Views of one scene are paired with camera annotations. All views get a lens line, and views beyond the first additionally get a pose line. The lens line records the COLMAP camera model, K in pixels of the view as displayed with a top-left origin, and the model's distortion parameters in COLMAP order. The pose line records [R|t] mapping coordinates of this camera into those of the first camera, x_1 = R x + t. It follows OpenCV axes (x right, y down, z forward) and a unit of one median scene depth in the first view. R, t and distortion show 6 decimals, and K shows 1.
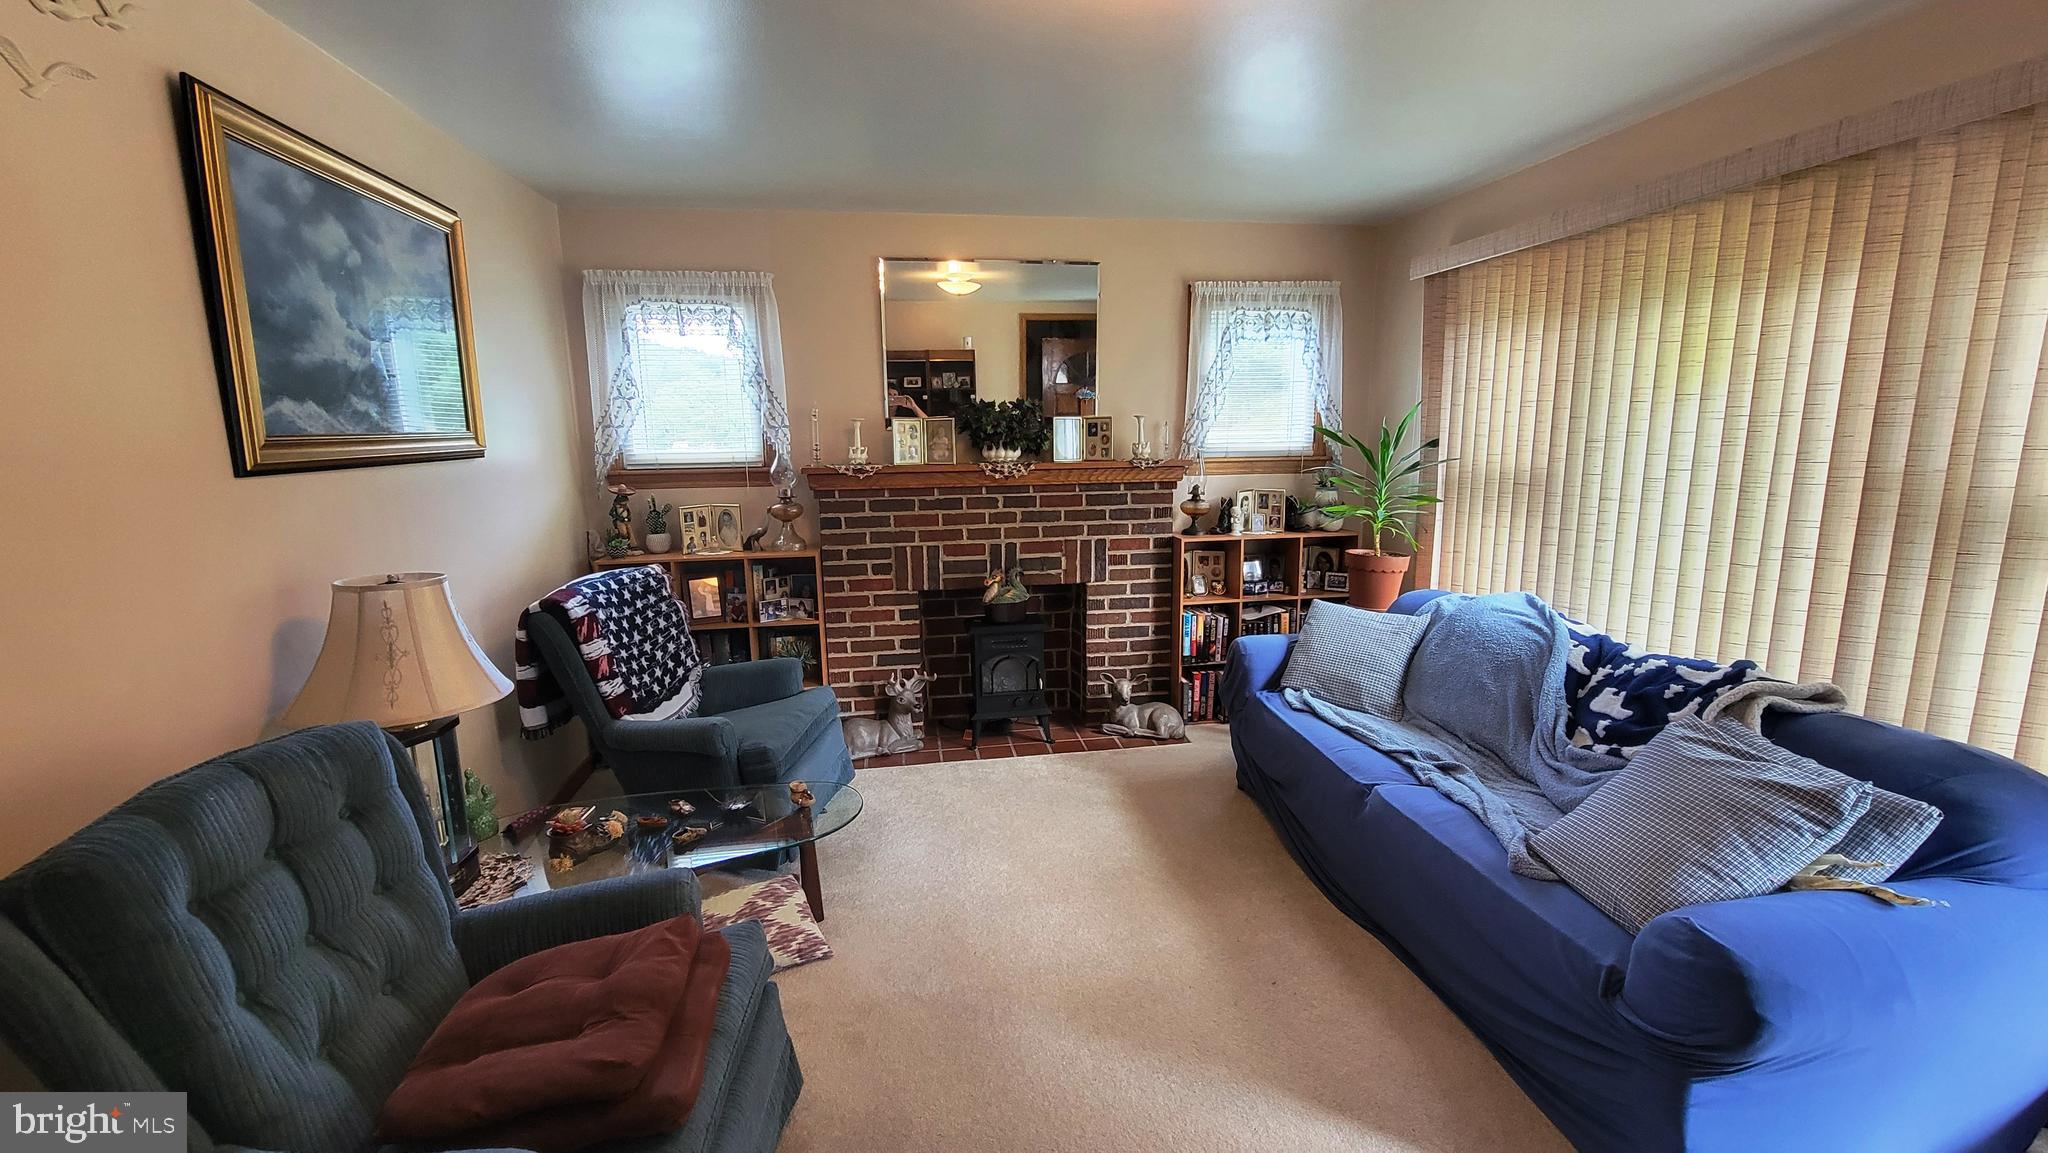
lens RADIAL K [[834.2, 0, 1026.2], [0, 834.2, 570.1], [0, 0, 1]] dist [-0.002642, 0.000331]
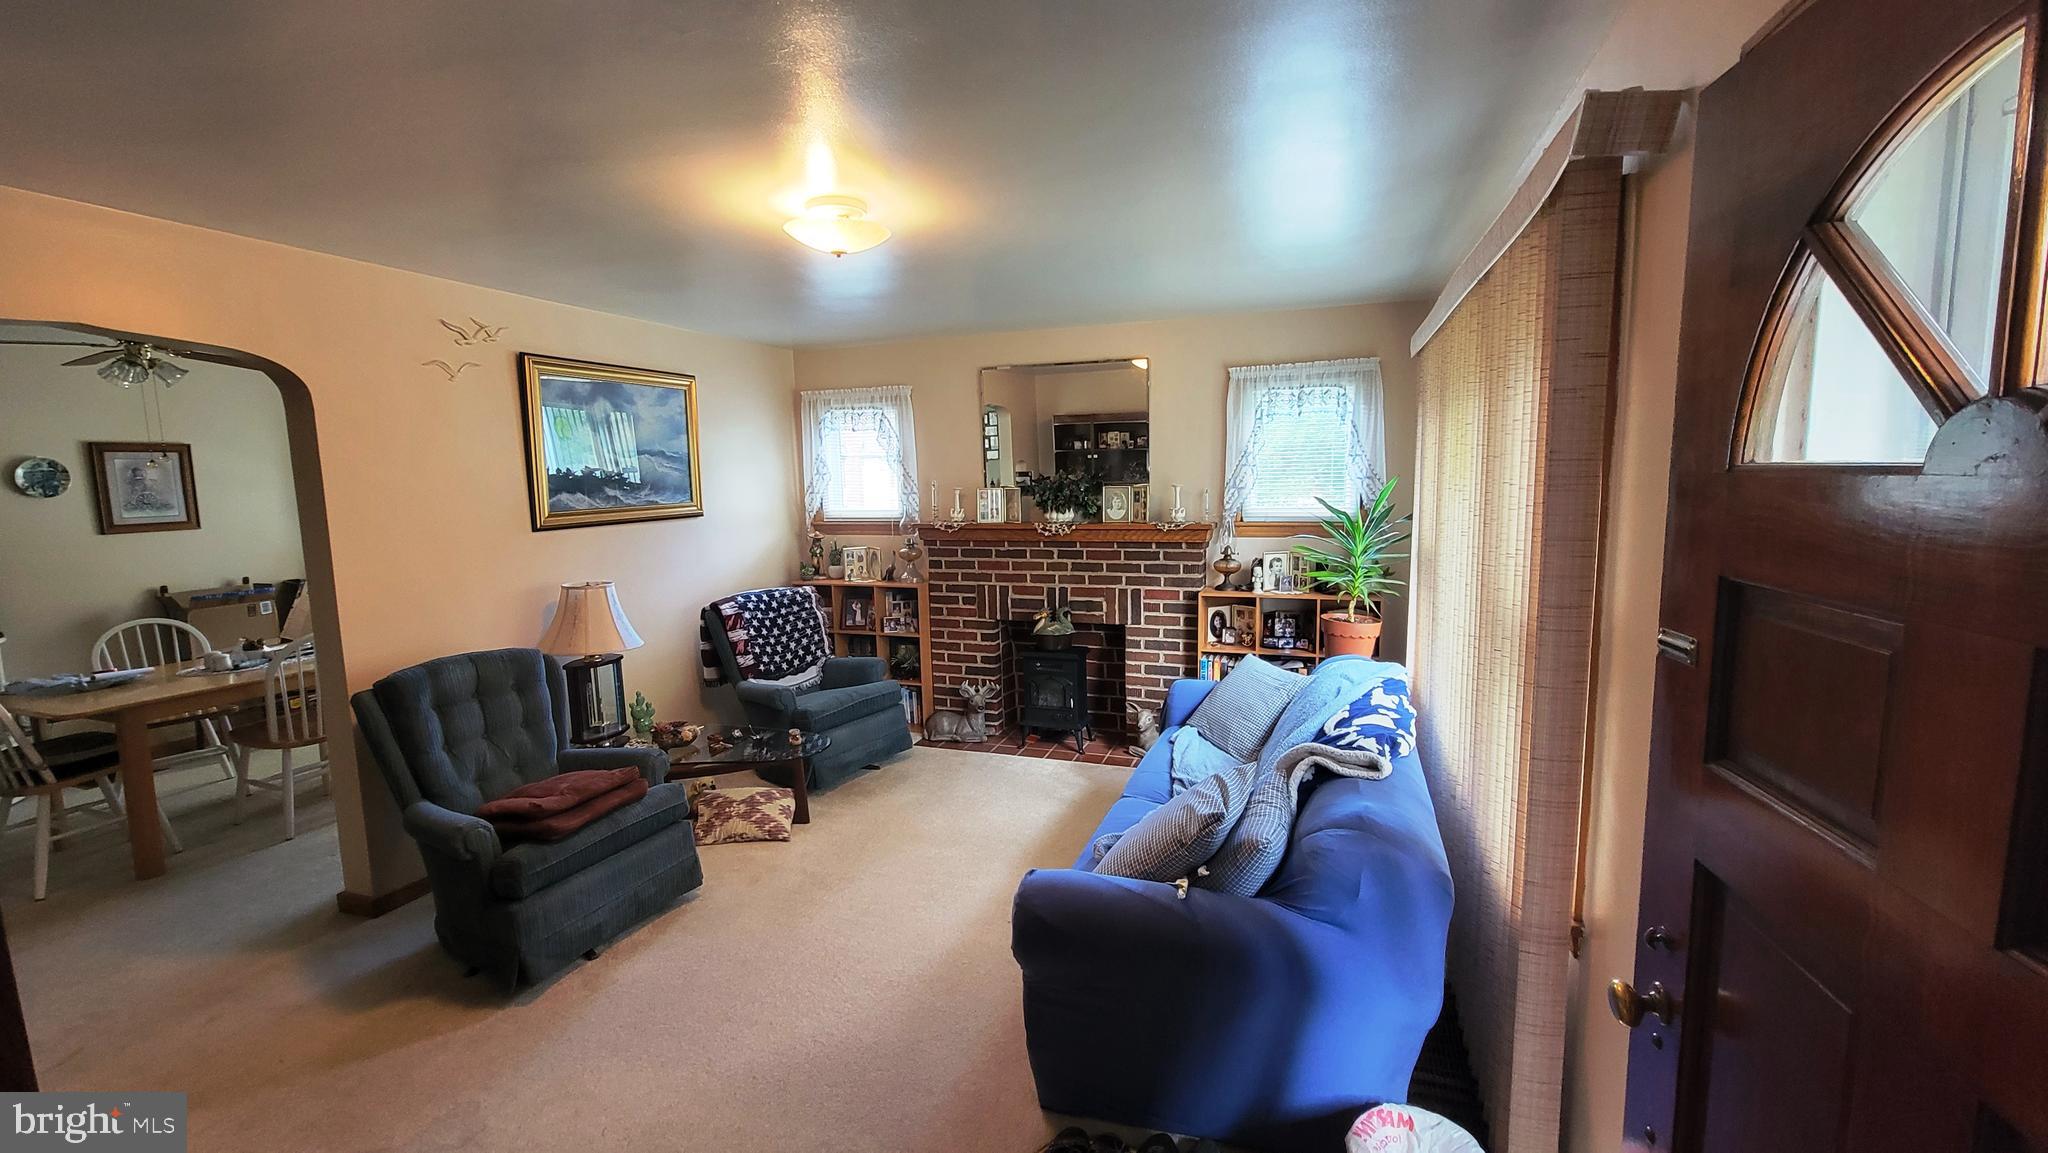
lens RADIAL K [[834.2, 0, 1020.2], [0, 834.2, 571.5], [0, 0, 1]] dist [-0.002642, 0.000331]
pose [[0.873374, 0.053868, -0.484062, 0.538651], [-0.072886, 0.997129, -0.020541, -0.026400], [0.481565, 0.053221, 0.874793, -0.119779]]
